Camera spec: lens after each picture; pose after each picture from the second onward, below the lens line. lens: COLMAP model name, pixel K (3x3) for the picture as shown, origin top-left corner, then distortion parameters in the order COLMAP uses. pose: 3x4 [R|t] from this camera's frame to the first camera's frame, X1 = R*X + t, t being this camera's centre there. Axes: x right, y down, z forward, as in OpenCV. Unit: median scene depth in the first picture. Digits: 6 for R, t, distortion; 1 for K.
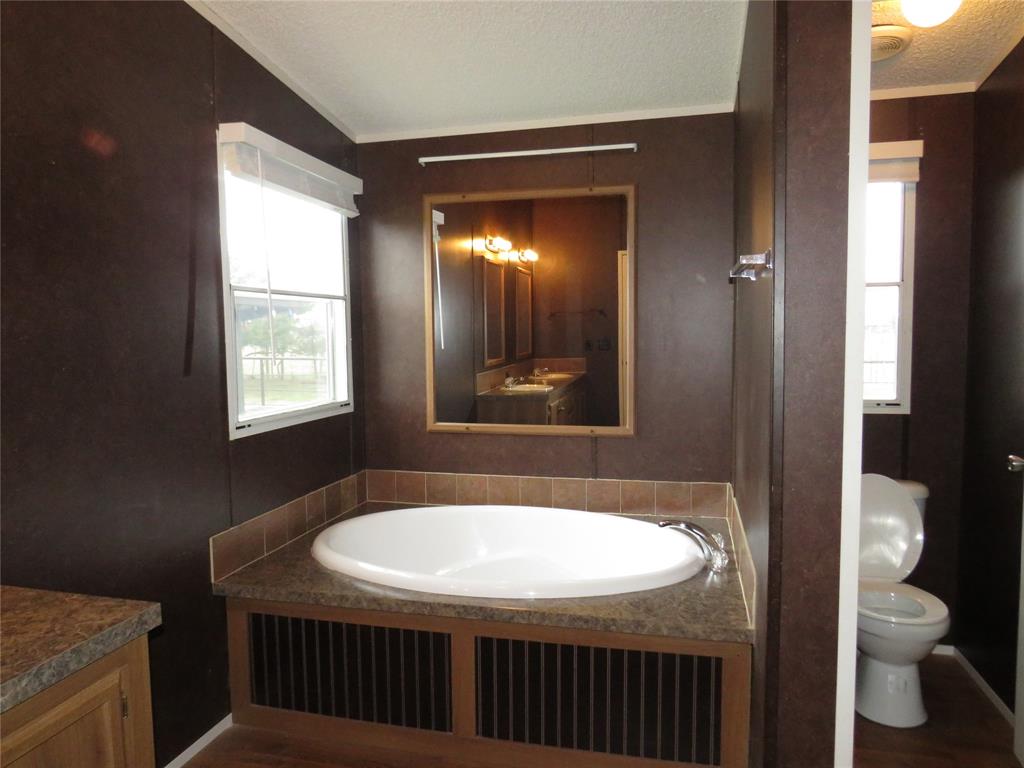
lens RADIAL K [[723.1, 0, 512.2], [0, 723.1, 383.4], [0, 0, 1]] dist [-0.031720, 0.004494]
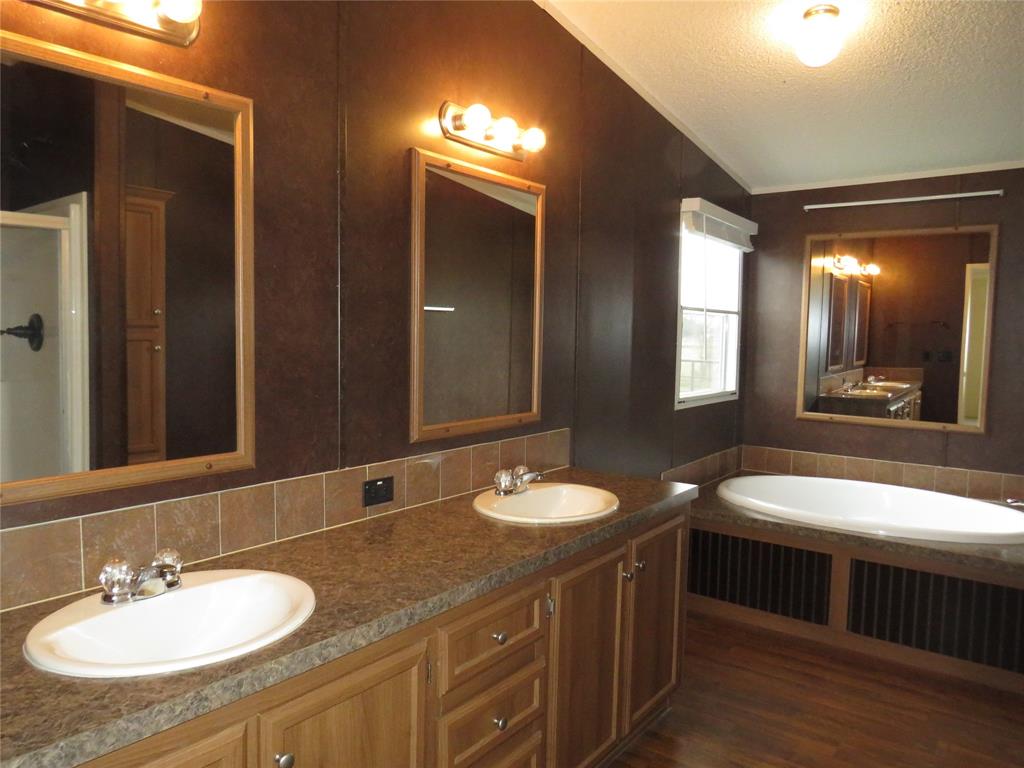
lens RADIAL K [[723.1, 0, 508.0], [0, 723.1, 389.1], [0, 0, 1]] dist [-0.031720, 0.004494]
pose [[0.918952, 0.055382, -0.390460, -0.103359], [-0.053479, 0.998445, 0.015753, 0.024672], [0.390725, 0.006405, 0.920485, -0.412926]]
